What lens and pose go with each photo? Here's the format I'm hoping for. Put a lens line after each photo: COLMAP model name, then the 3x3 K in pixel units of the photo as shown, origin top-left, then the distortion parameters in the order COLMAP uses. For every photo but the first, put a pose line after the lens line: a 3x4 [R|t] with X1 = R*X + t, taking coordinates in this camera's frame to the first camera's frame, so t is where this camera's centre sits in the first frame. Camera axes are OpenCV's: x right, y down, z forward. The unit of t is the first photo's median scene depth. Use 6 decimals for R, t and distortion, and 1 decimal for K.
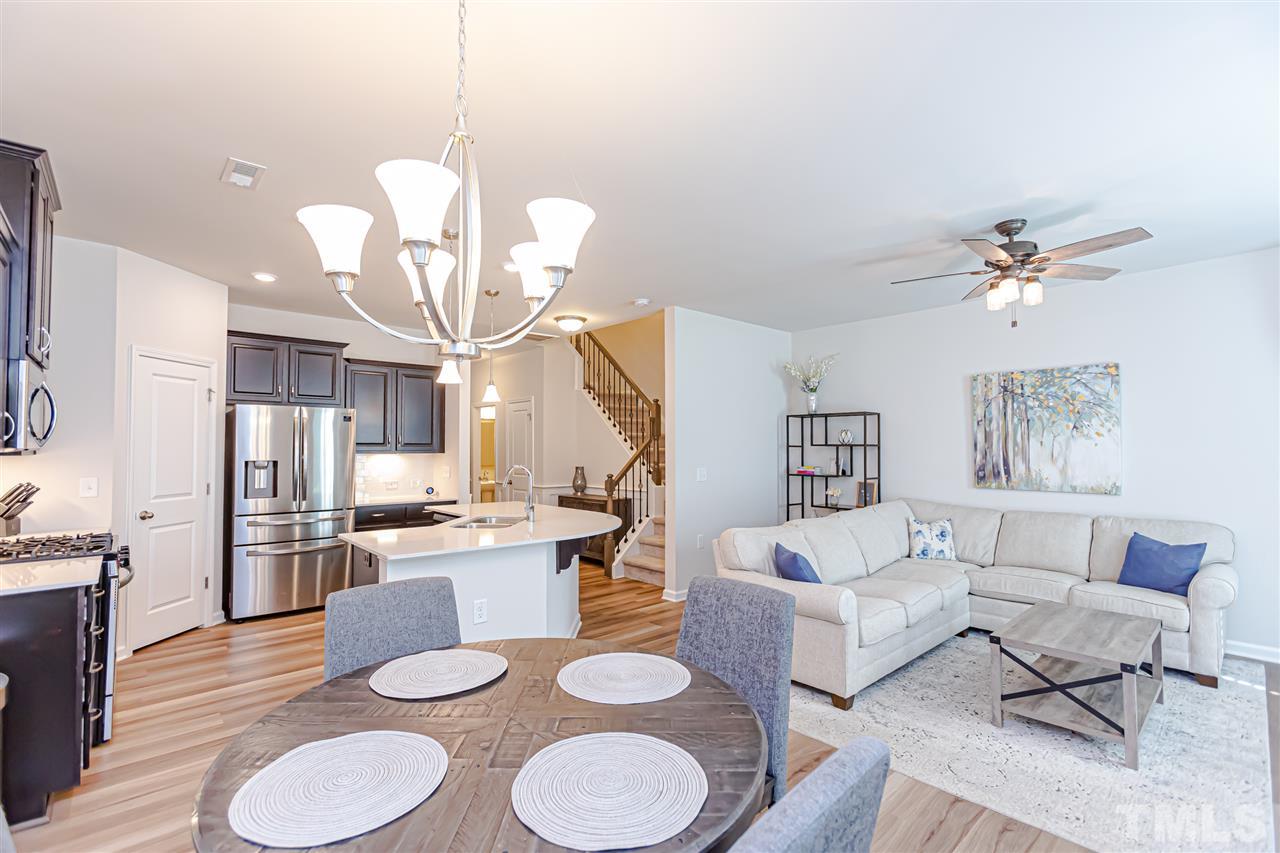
lens RADIAL K [[567.8, 0, 641.7], [0, 567.8, 431.6], [0, 0, 1]] dist [-0.018125, 0.010999]
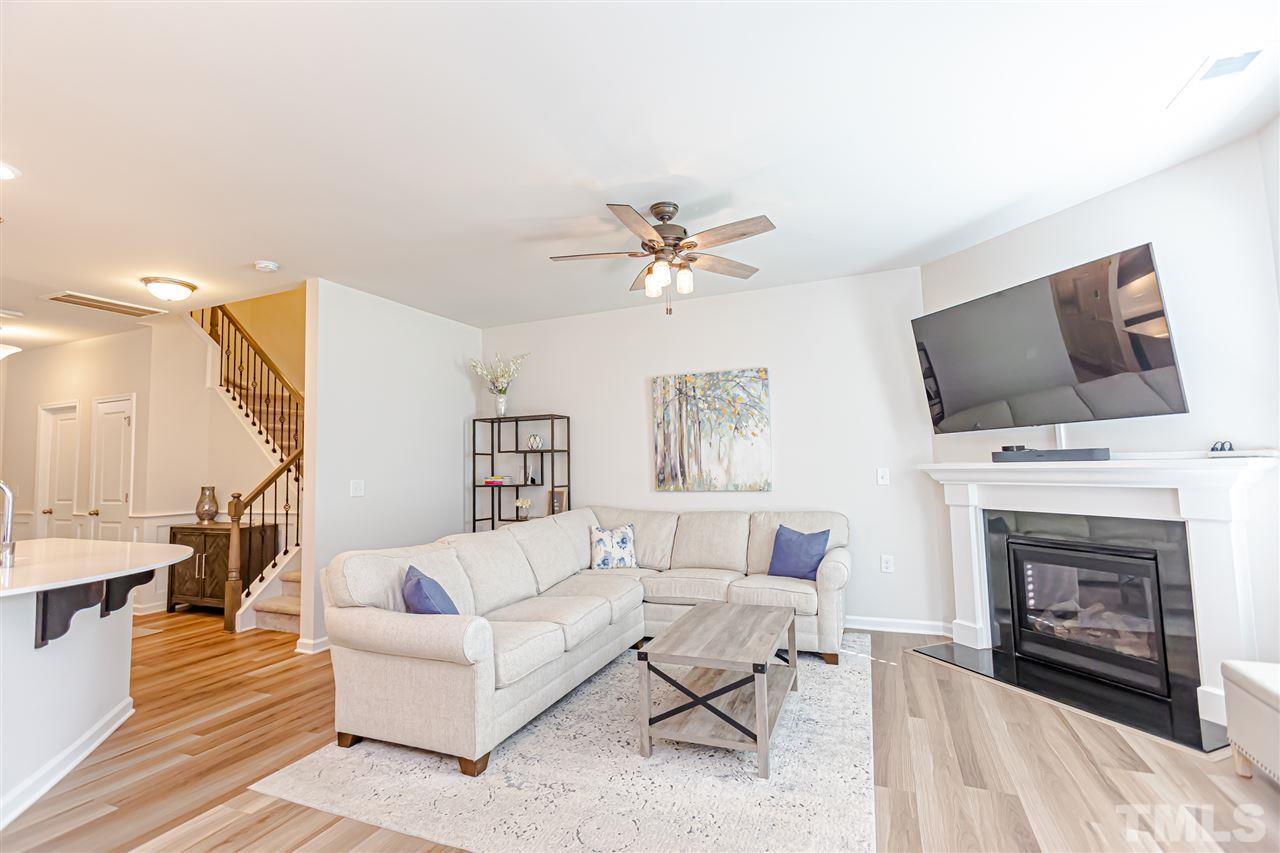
lens RADIAL K [[567.8, 0, 633.1], [0, 567.8, 426.4], [0, 0, 1]] dist [-0.018125, 0.010999]
pose [[0.908224, 0.008400, 0.418400, 0.144996], [0.010488, 0.999028, -0.042824, 0.030491], [-0.418353, 0.043282, 0.907253, 0.115961]]
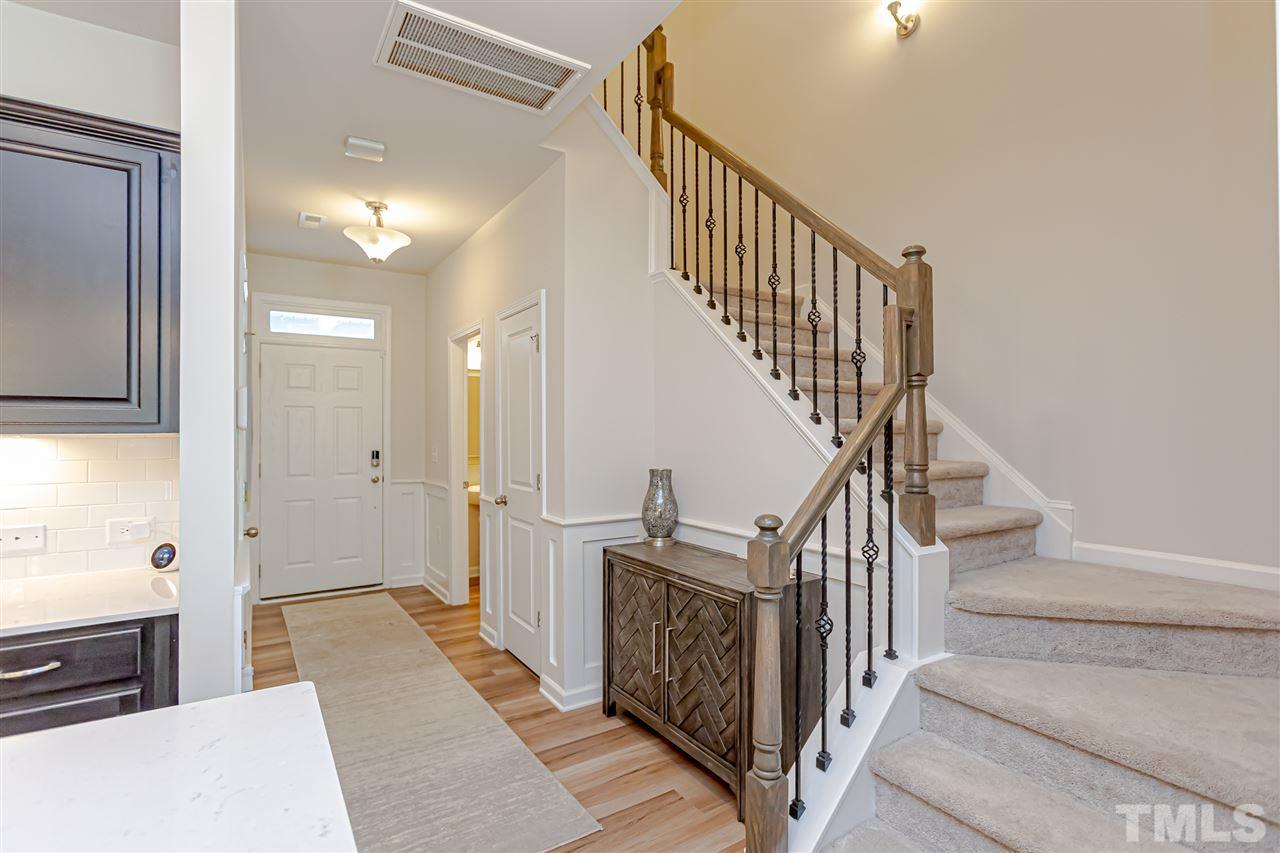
lens RADIAL K [[609.0, 0, 650.2], [0, 609.0, 425.2], [0, 0, 1]] dist [-0.015152, 0.000681]
pose [[0.988448, -0.001953, -0.151550, -0.086708], [0.005363, 0.999742, 0.022094, 0.037251], [0.151468, -0.022652, 0.988203, 0.955160]]
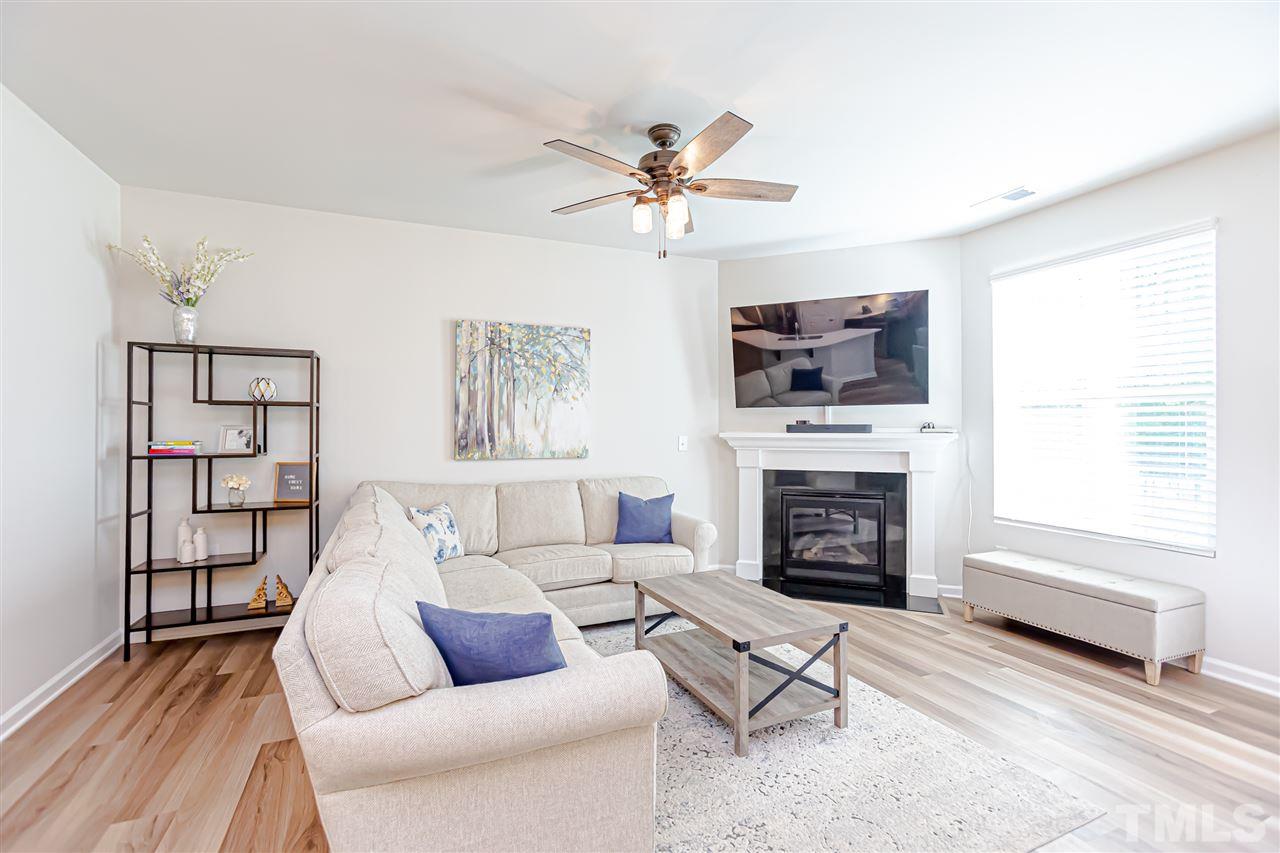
lens RADIAL K [[567.8, 0, 630.3], [0, 567.8, 421.8], [0, 0, 1]] dist [-0.018125, 0.010999]
pose [[0.328418, 0.004720, 0.944521, -0.096166], [-0.029417, 0.999554, 0.005234, 0.035628], [-0.944074, -0.029504, 0.328411, 0.533846]]
